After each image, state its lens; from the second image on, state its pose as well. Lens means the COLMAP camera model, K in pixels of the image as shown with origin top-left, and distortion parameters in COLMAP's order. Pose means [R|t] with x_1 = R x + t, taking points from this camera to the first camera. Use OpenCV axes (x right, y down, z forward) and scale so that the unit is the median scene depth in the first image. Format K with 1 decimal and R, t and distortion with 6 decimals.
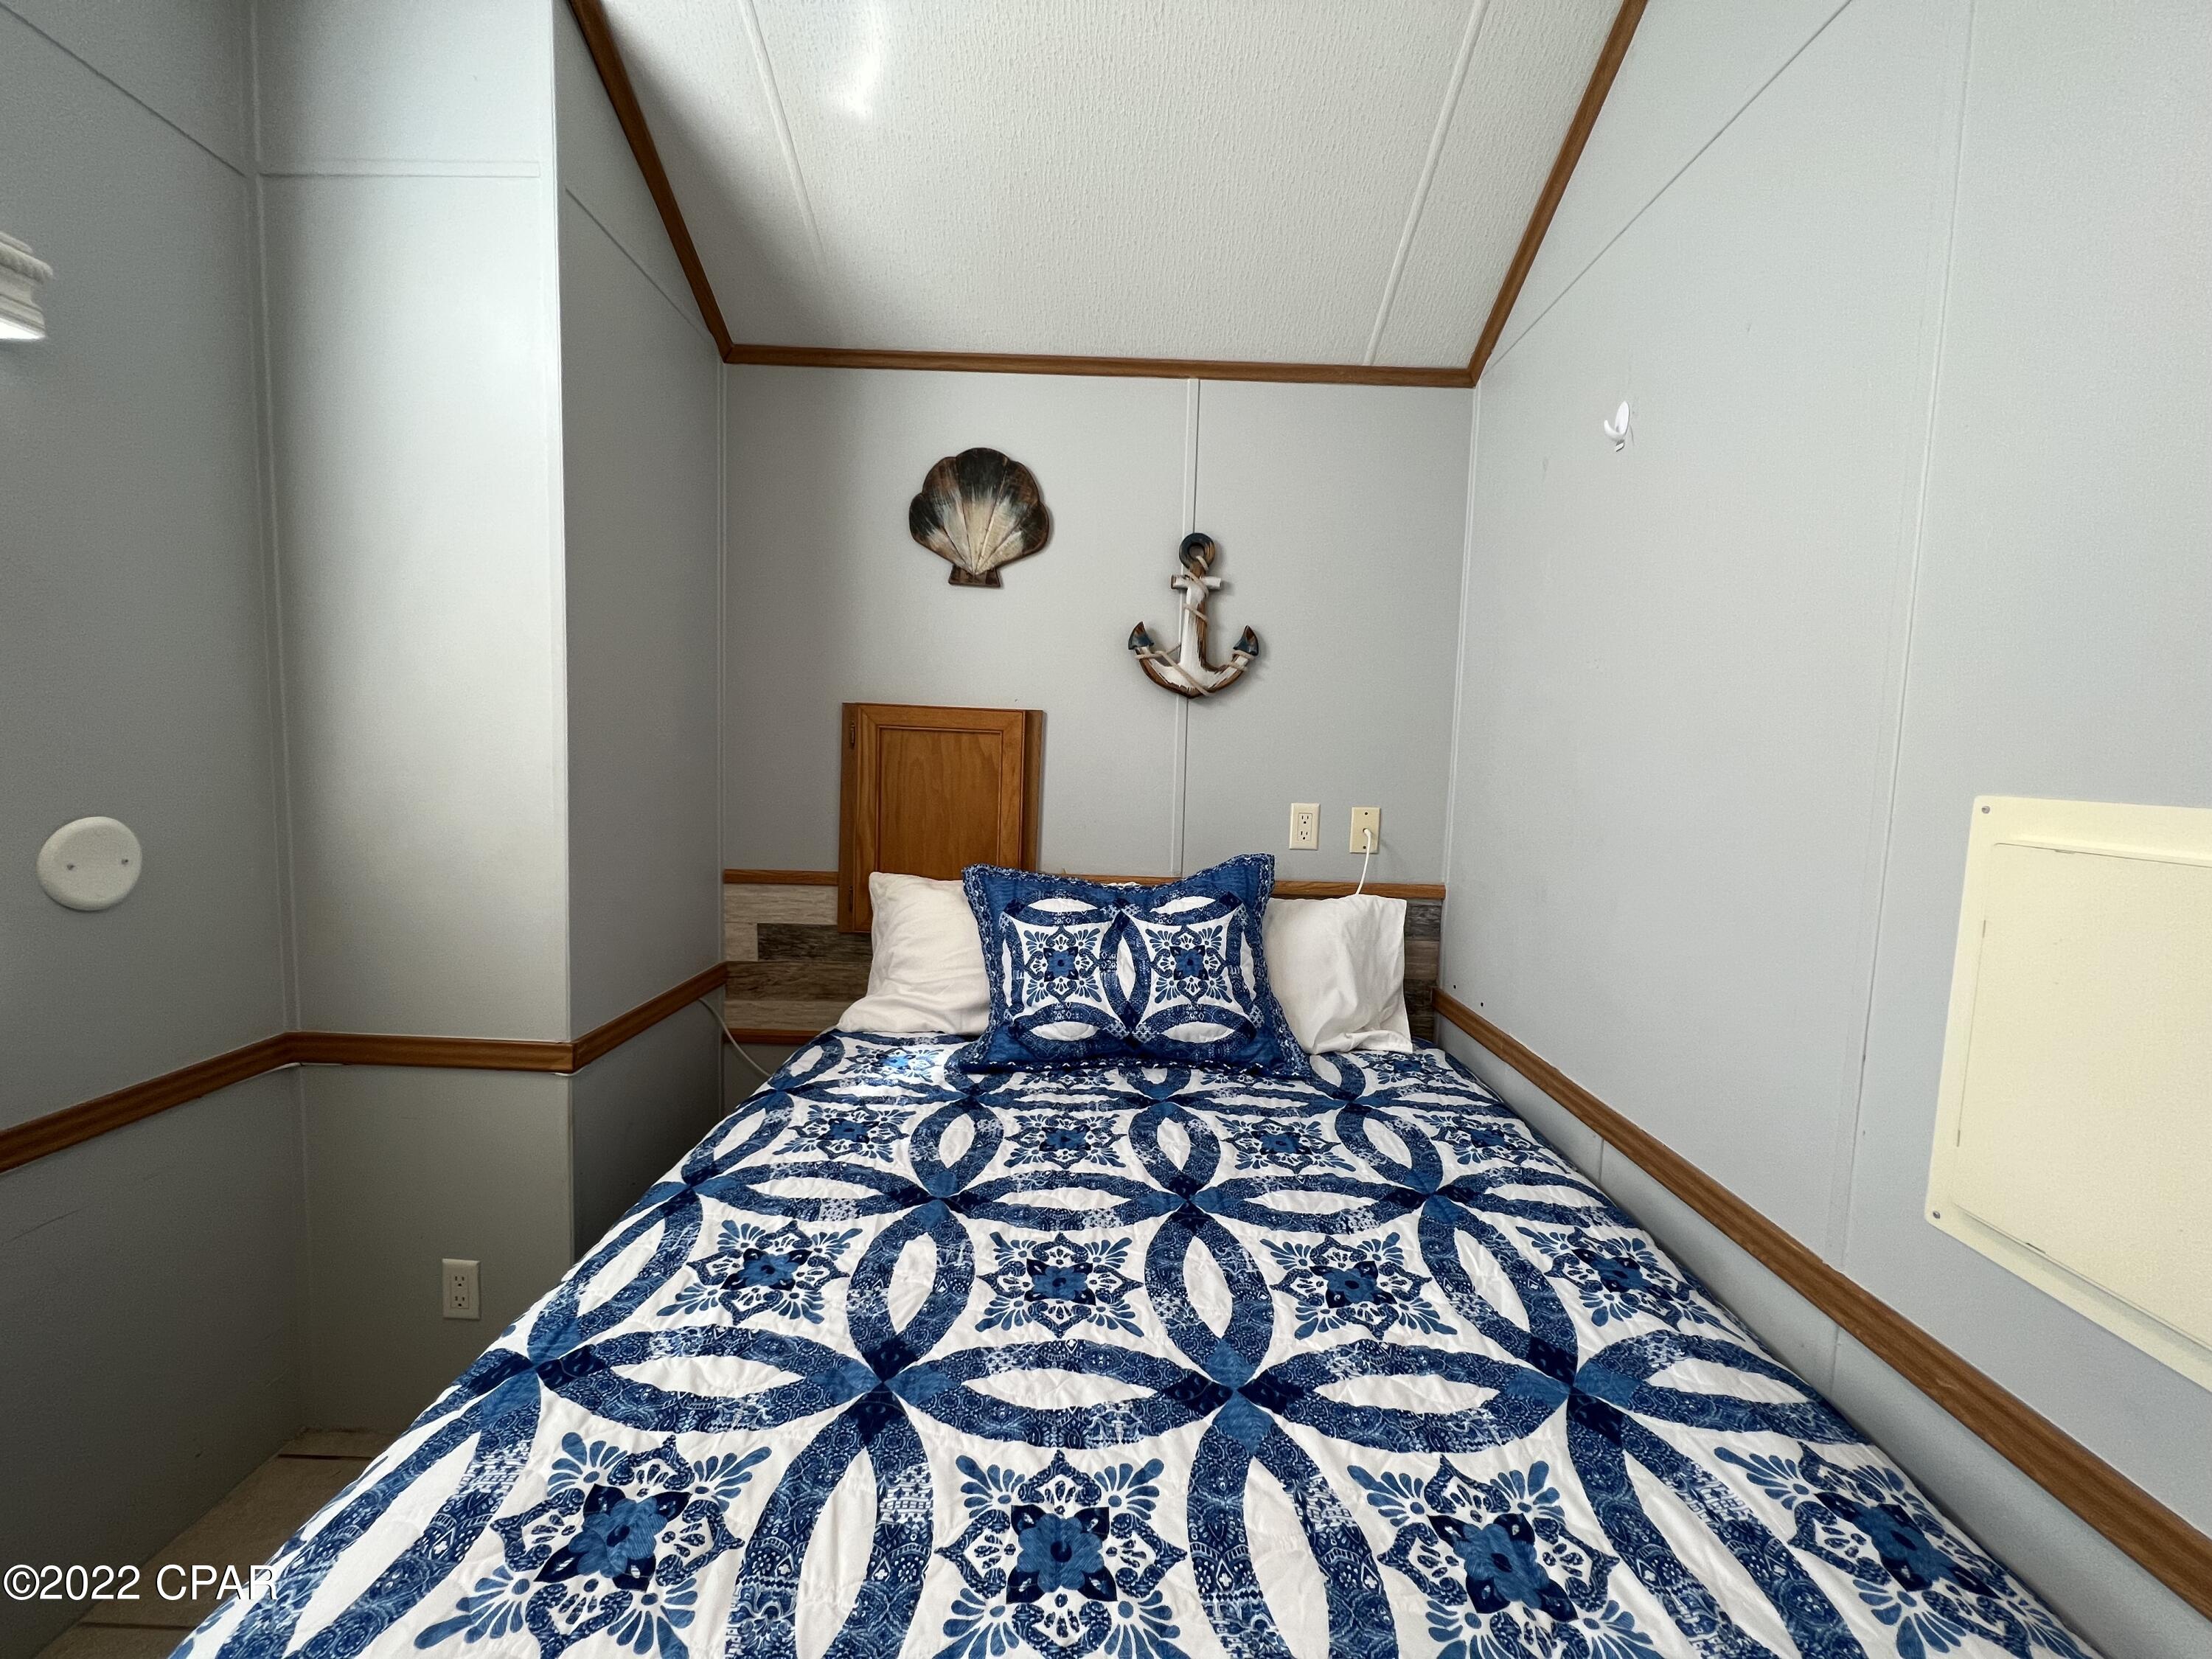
lens RADIAL K [[886.1, 0, 1103.3], [0, 886.1, 835.1], [0, 0, 1]] dist [-0.004185, 0.001178]
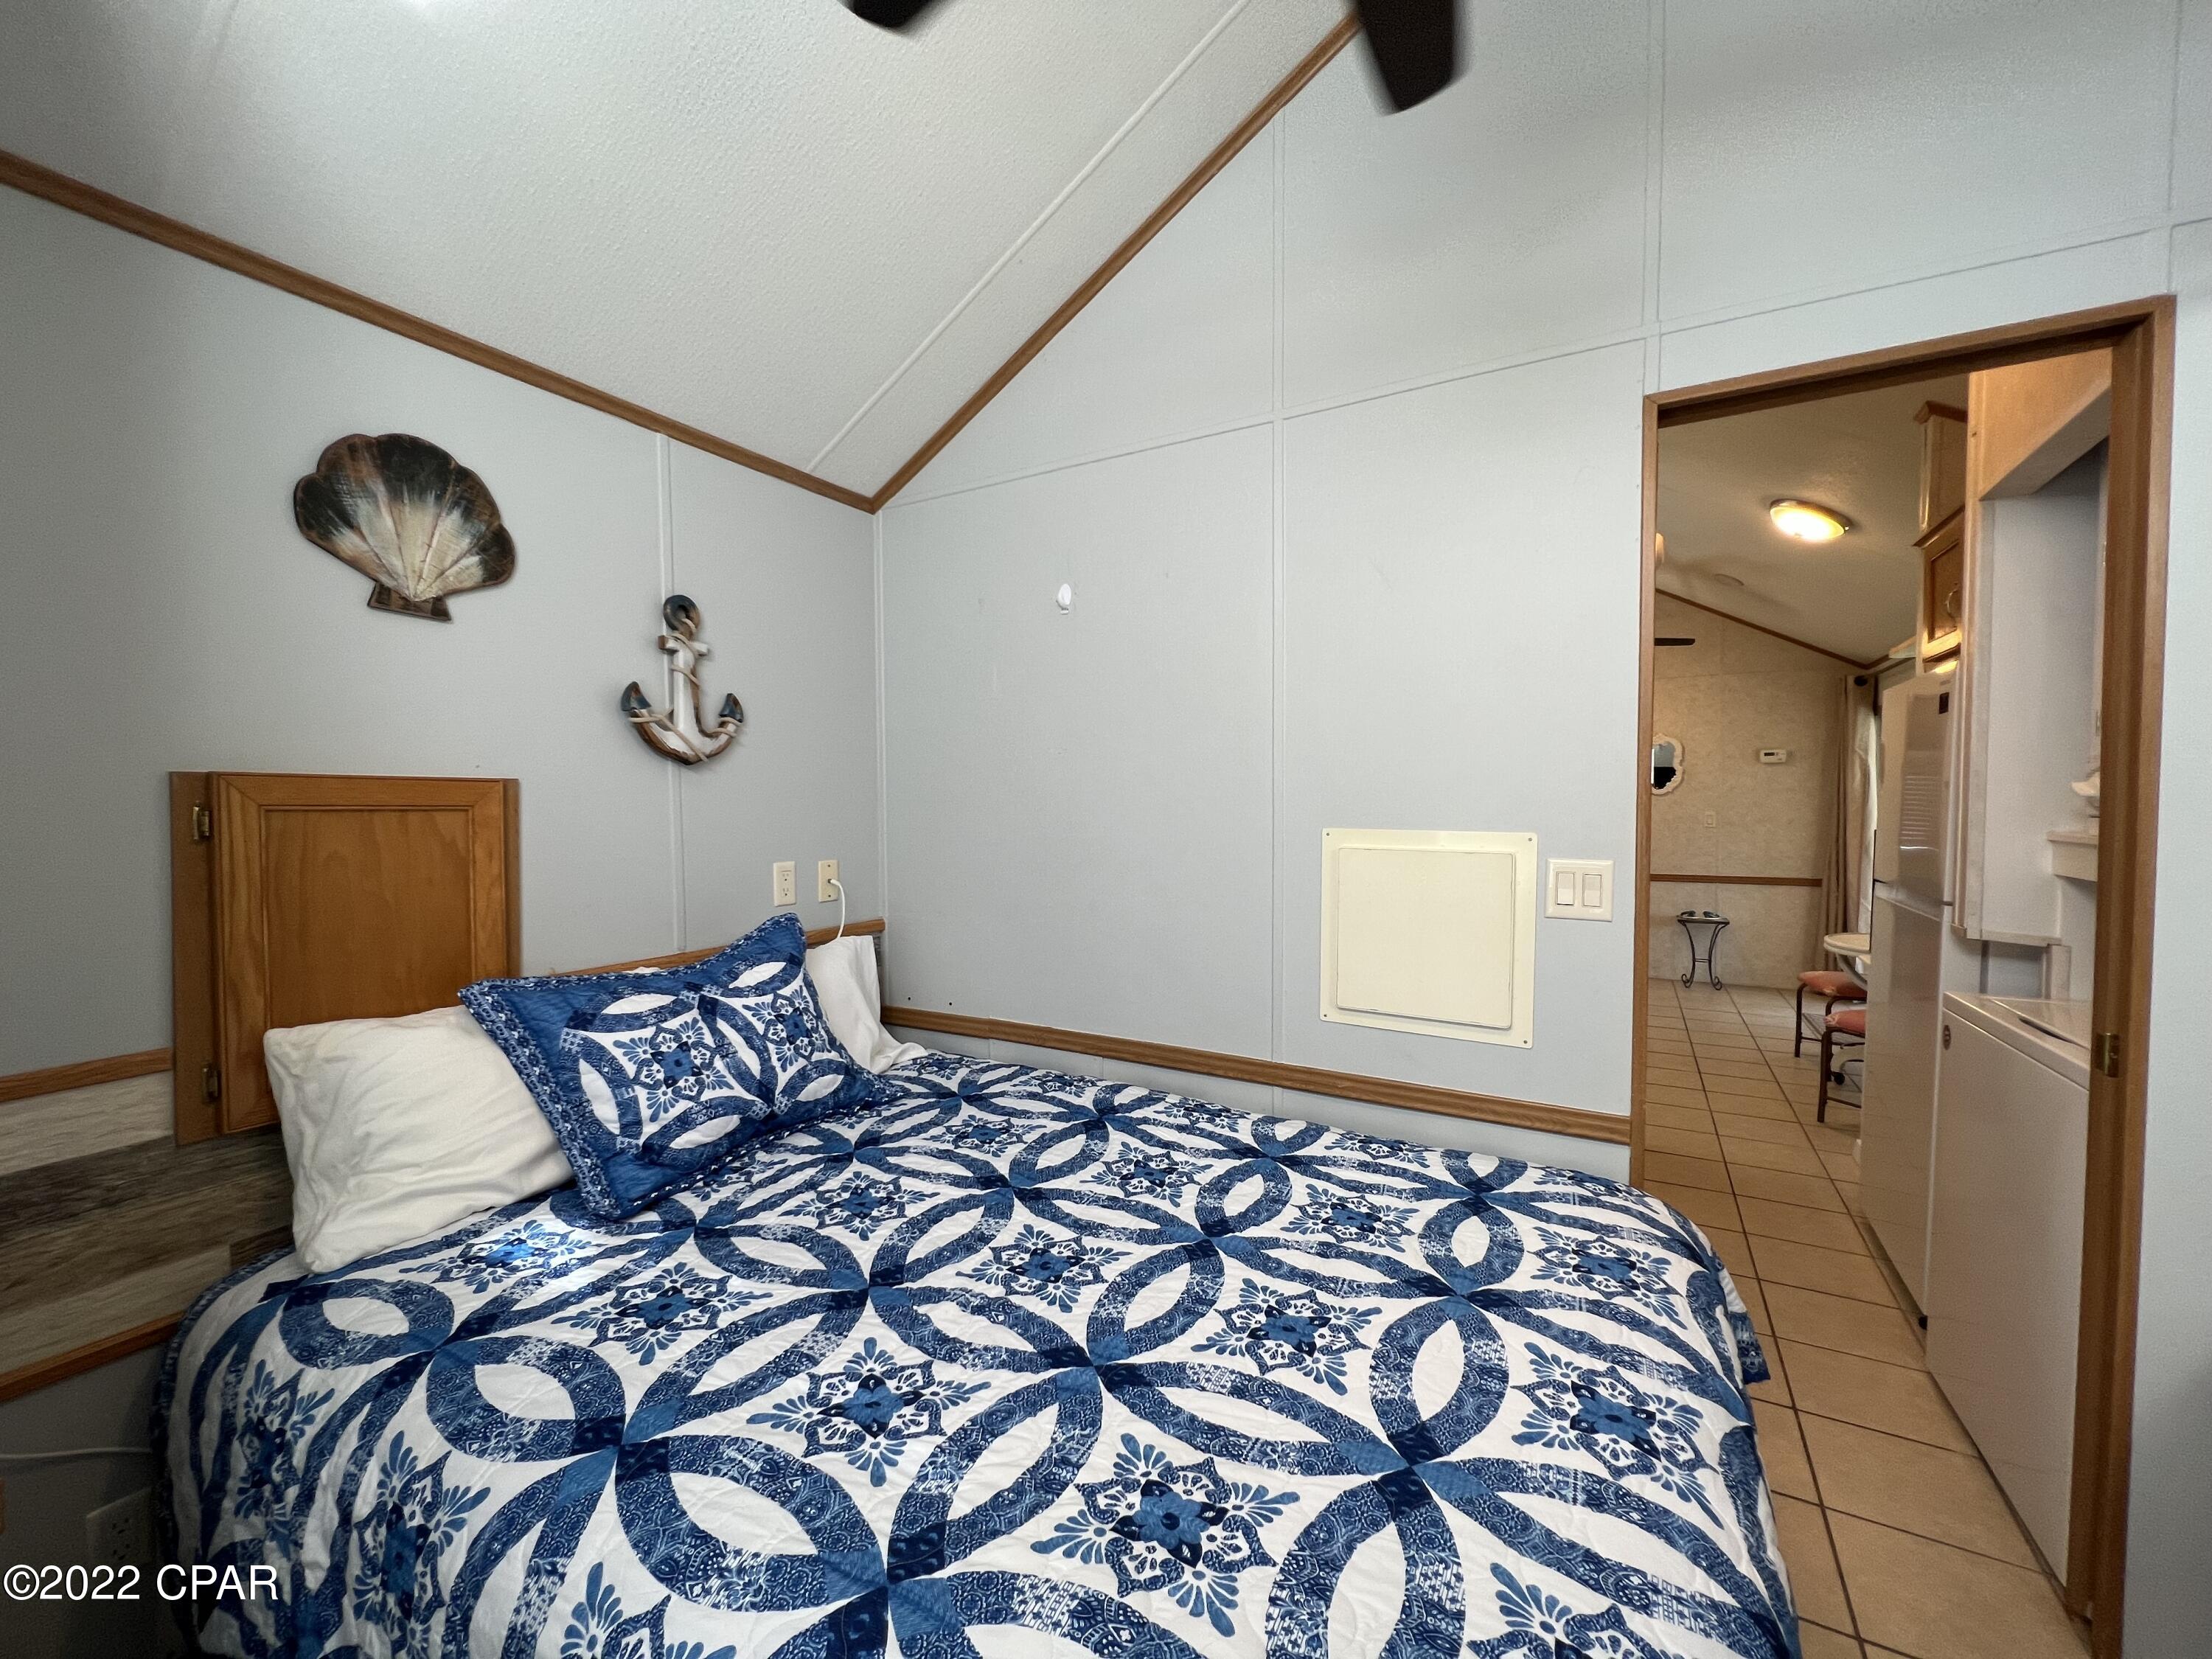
lens RADIAL K [[886.1, 0, 1103.7], [0, 886.1, 836.0], [0, 0, 1]] dist [-0.004185, 0.001178]
pose [[0.495612, -0.070891, 0.865646, -0.615161], [0.100751, 0.994628, 0.023771, -0.065276], [-0.862681, 0.075433, 0.500091, 0.161523]]
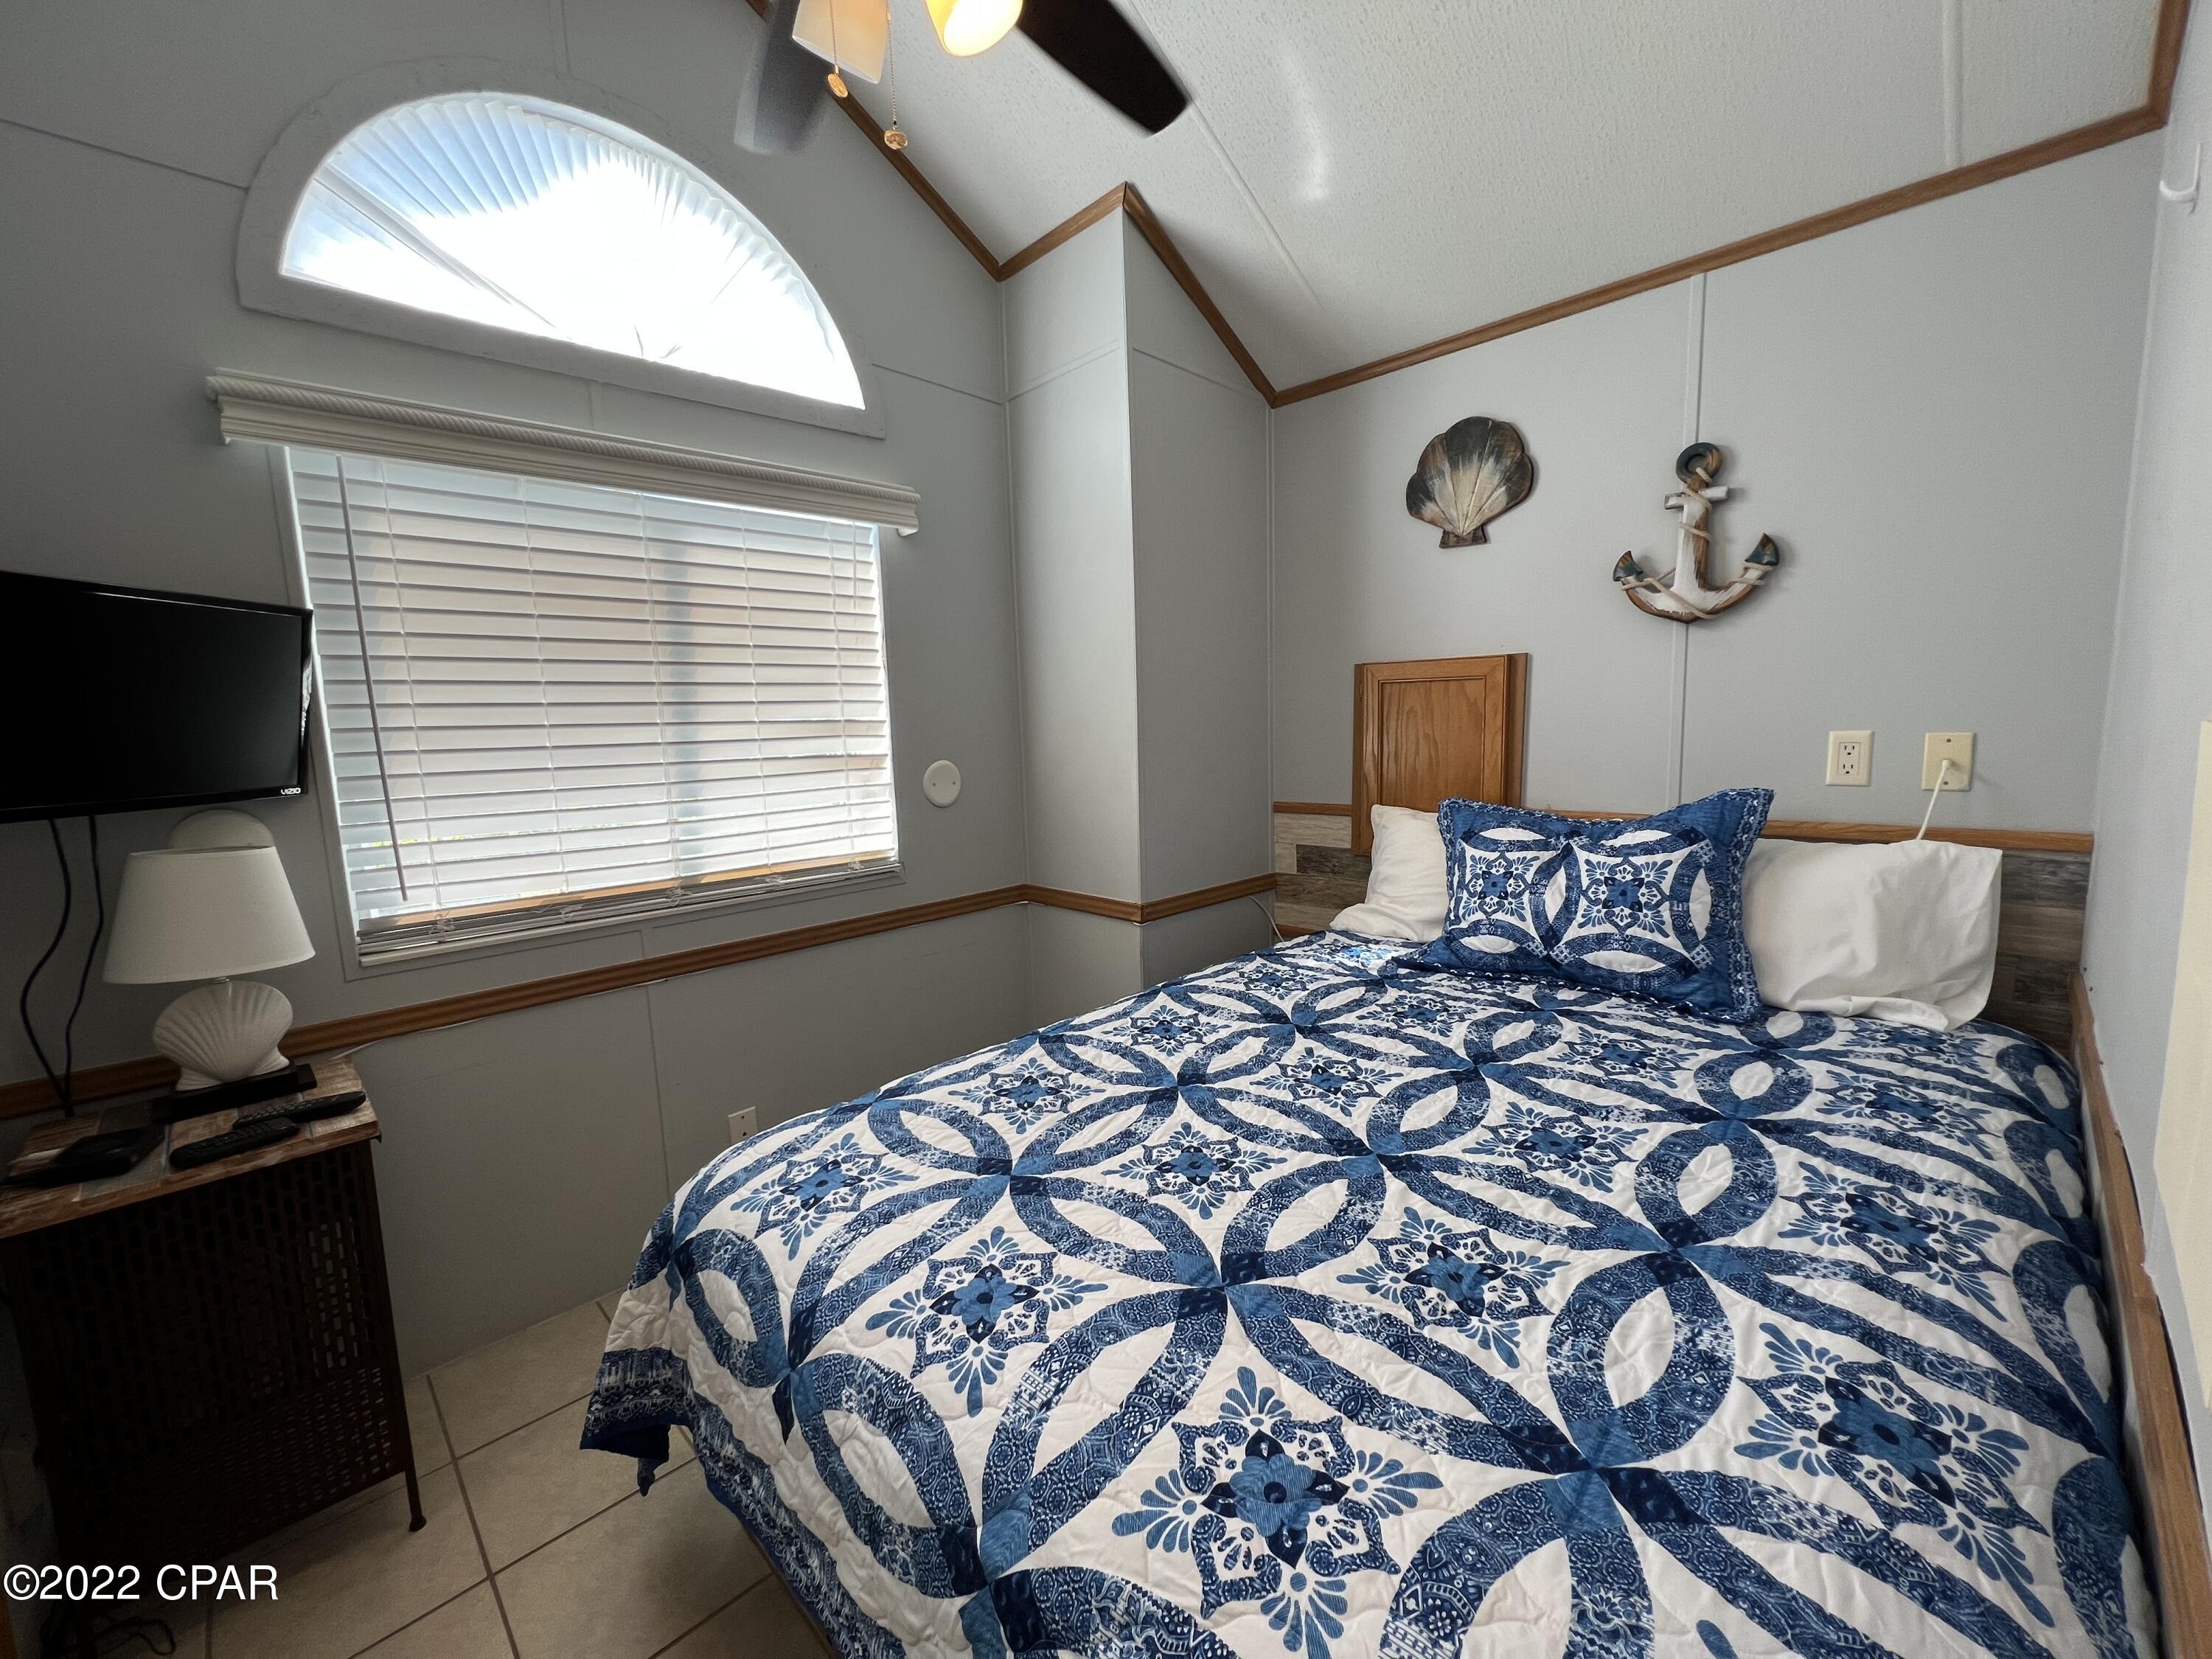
lens RADIAL K [[886.1, 0, 1108.4], [0, 886.1, 835.0], [0, 0, 1]] dist [-0.004185, 0.001178]
pose [[0.708556, 0.038690, -0.704593, 0.397096], [-0.009753, 0.998937, 0.045045, 0.039468], [0.705587, -0.025045, 0.708180, -0.121461]]
